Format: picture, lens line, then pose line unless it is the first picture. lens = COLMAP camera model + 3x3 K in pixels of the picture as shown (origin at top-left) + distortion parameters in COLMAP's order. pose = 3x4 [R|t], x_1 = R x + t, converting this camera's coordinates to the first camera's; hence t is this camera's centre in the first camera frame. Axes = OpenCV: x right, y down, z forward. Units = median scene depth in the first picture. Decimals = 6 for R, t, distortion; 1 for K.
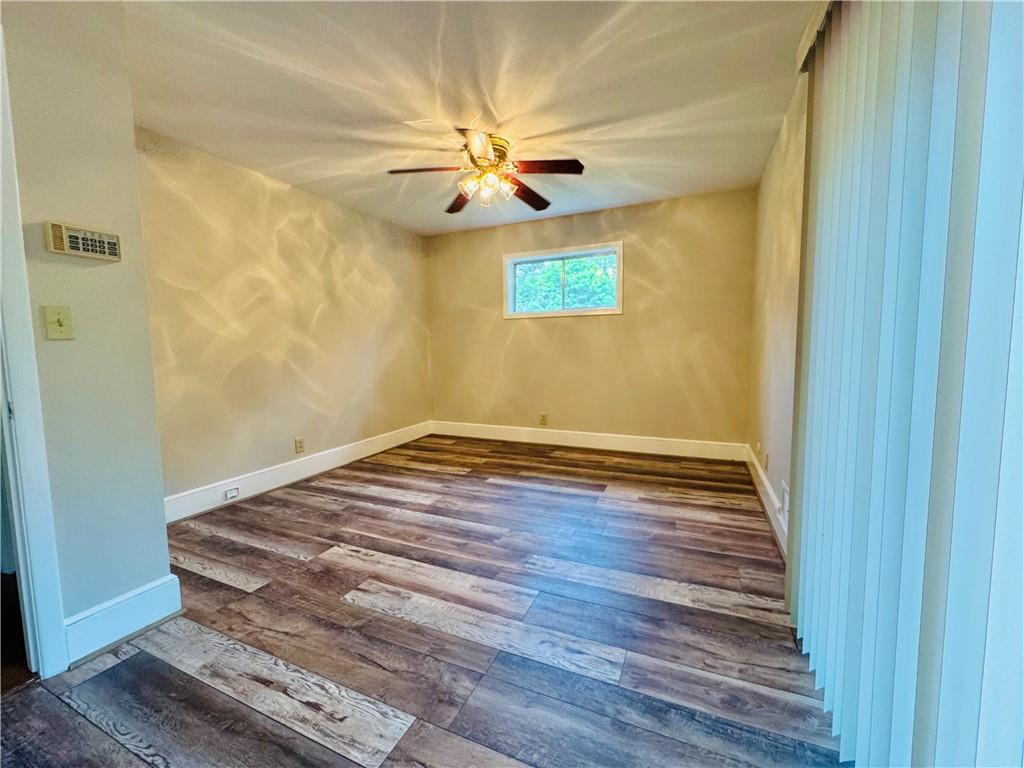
lens RADIAL K [[411.0, 0, 514.7], [0, 411.0, 387.6], [0, 0, 1]] dist [-0.002911, 0.000740]
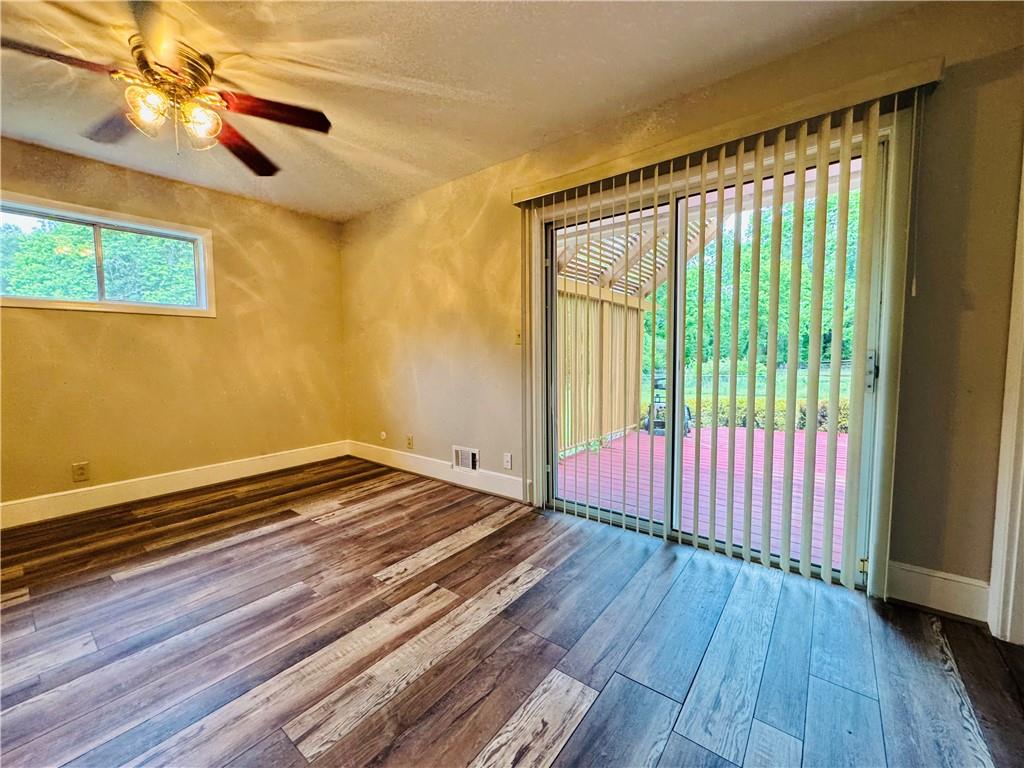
lens RADIAL K [[411.0, 0, 509.4], [0, 411.0, 380.5], [0, 0, 1]] dist [-0.002911, 0.000740]
pose [[0.243292, -0.054319, 0.968431, -0.566764], [0.097854, 0.994711, 0.031210, -0.027425], [-0.965004, 0.087172, 0.247321, 0.315428]]
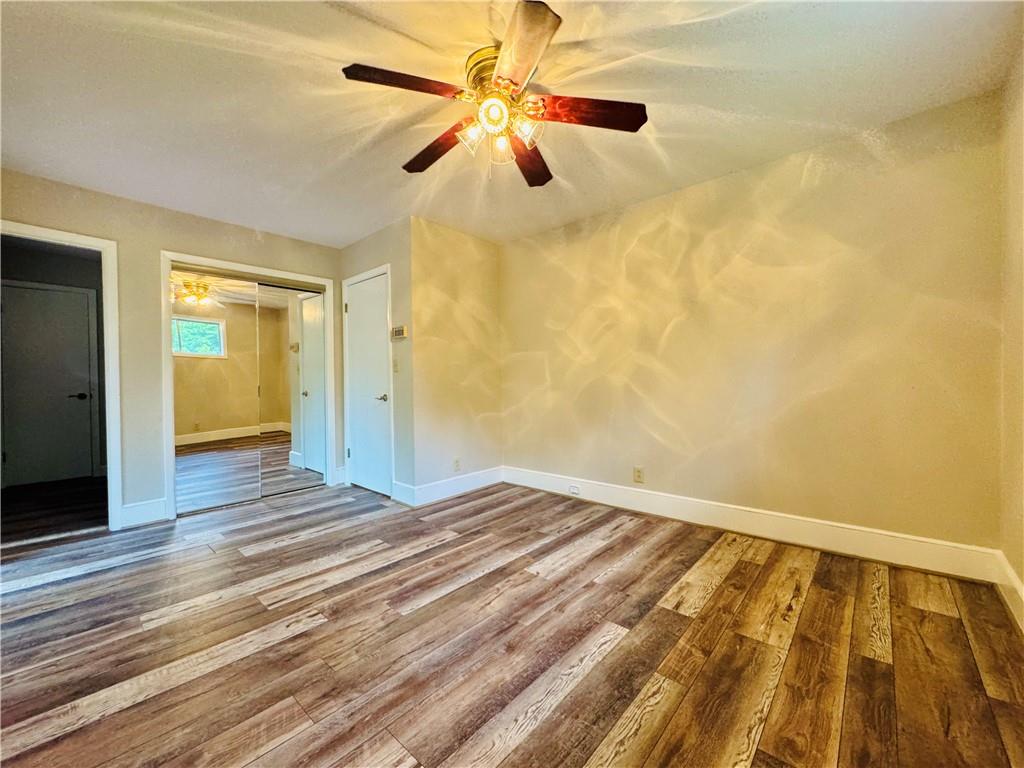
lens RADIAL K [[411.0, 0, 507.3], [0, 411.0, 384.8], [0, 0, 1]] dist [-0.002911, 0.000740]
pose [[-0.309077, 0.033730, -0.950439, 0.531582], [-0.075202, 0.995375, 0.059780, -0.113537], [0.948059, 0.089951, -0.305111, 1.159011]]
